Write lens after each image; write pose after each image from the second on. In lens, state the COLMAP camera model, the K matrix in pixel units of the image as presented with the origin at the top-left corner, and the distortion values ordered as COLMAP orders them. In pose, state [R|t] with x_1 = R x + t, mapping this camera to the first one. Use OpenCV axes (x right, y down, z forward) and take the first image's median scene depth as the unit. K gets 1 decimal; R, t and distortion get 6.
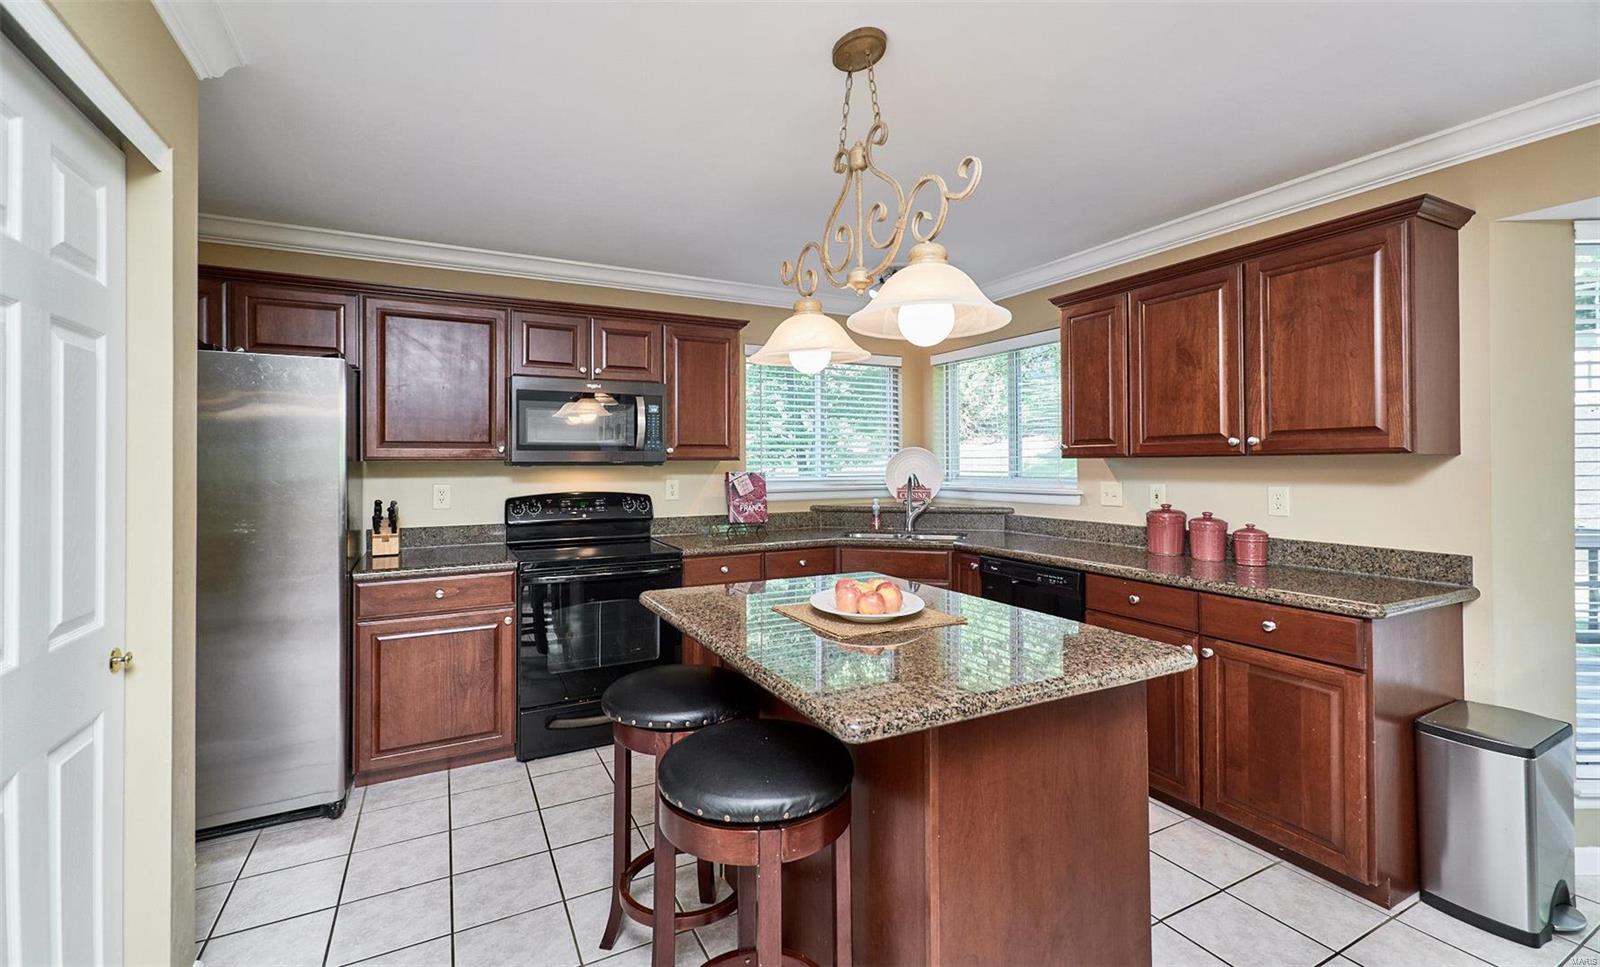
lens RADIAL K [[688.2, 0, 800.4], [0, 688.2, 454.1], [0, 0, 1]] dist [0.012819, 0.000568]
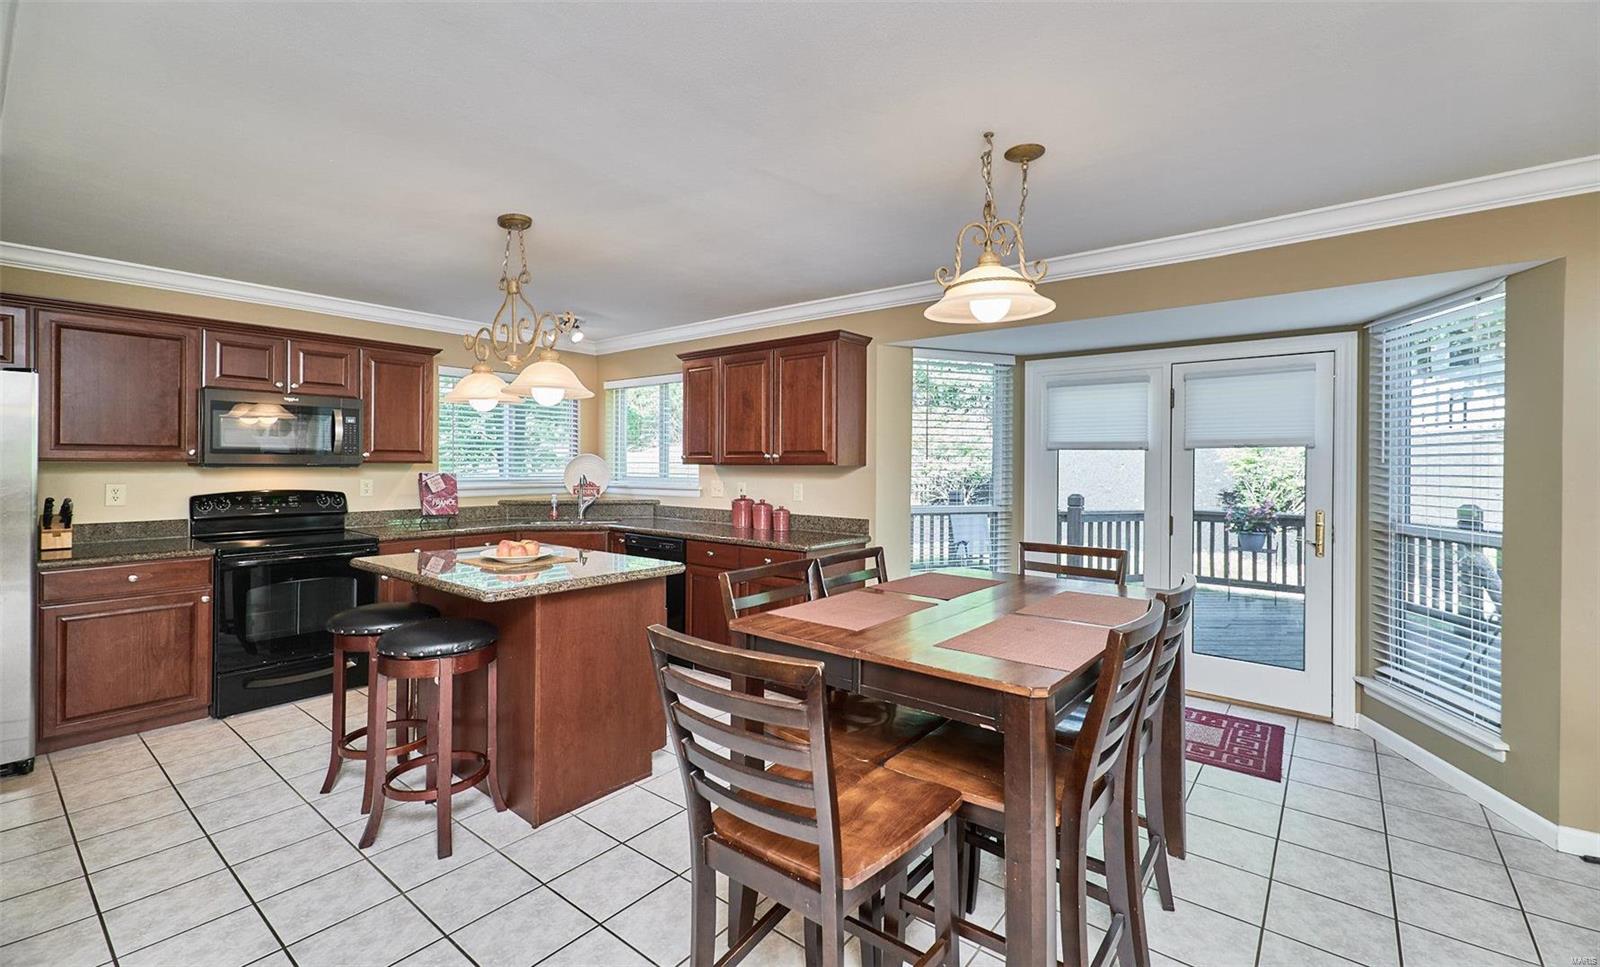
lens RADIAL K [[688.2, 0, 802.7], [0, 688.2, 463.0], [0, 0, 1]] dist [0.012819, 0.000568]
pose [[0.920338, 0.009768, 0.391002, 0.044152], [-0.014780, 0.999843, 0.009812, -0.015953], [-0.390845, -0.014809, 0.920337, -0.457134]]
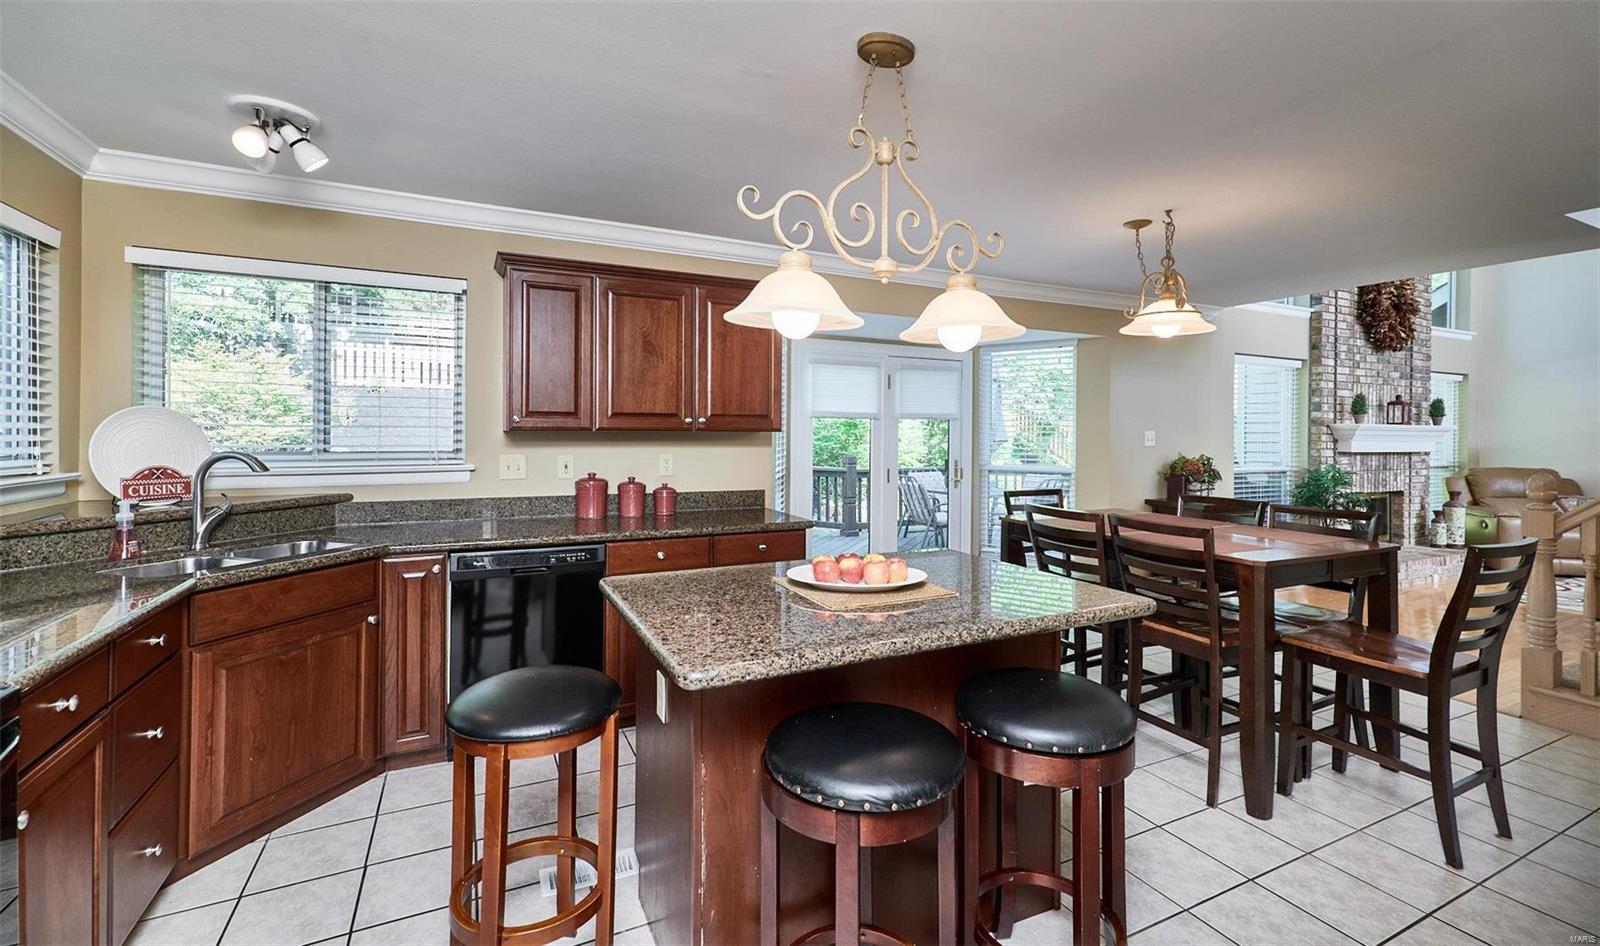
lens RADIAL K [[687.8, 0, 797.3], [0, 687.8, 431.7], [0, 0, 1]] dist [0.018785, 0.000270]
pose [[0.018951, 0.003013, 0.999816, -0.546883], [-0.022517, 0.999743, -0.002586, 0.001314], [-0.999567, -0.022464, 0.019014, 0.621750]]
